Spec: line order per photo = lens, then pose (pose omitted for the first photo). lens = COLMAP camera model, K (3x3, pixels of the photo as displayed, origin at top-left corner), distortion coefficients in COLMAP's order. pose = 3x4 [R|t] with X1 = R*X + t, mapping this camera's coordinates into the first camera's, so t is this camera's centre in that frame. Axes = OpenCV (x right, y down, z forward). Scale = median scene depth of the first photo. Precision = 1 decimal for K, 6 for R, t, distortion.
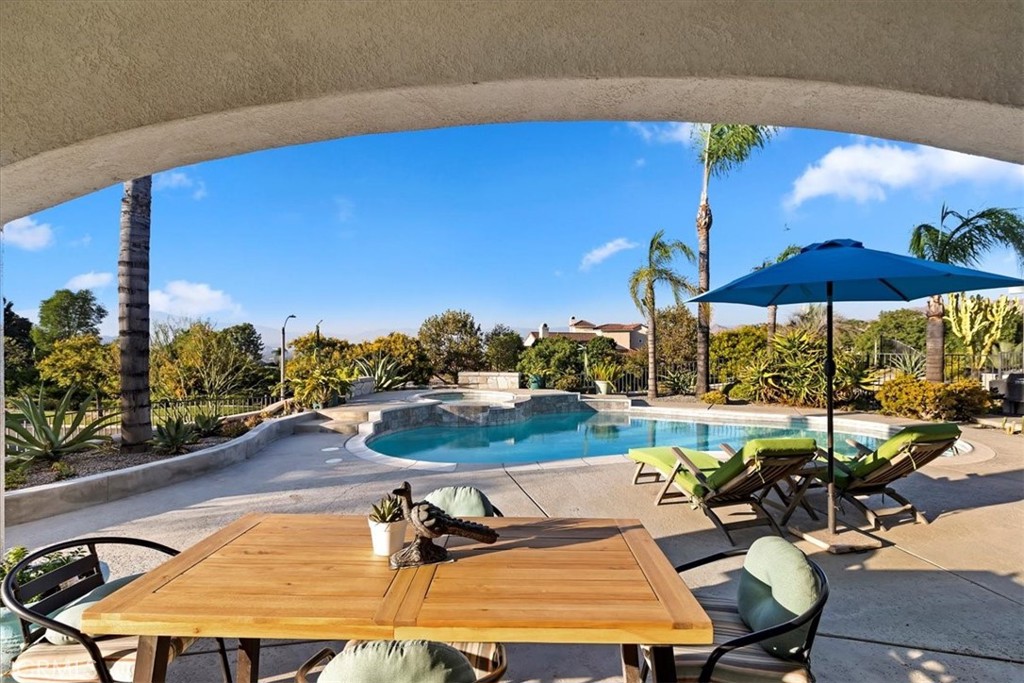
lens RADIAL K [[453.6, 0, 510.2], [0, 453.6, 344.0], [0, 0, 1]] dist [0.001698, 0.000329]
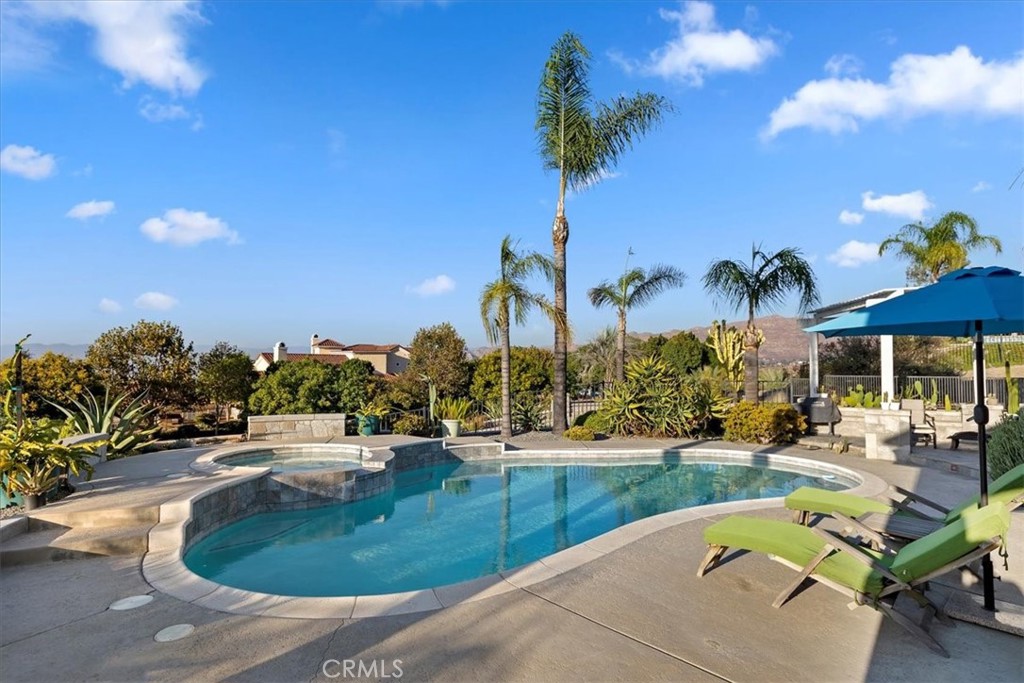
lens RADIAL K [[525.3, 0, 498.8], [0, 525.3, 343.9], [0, 0, 1]] dist [0.006053, 0.000749]
pose [[0.885209, 0.018636, 0.464820, -0.150742], [0.002297, 0.999010, -0.044428, -0.009558], [-0.465188, 0.040396, 0.884290, 0.143922]]
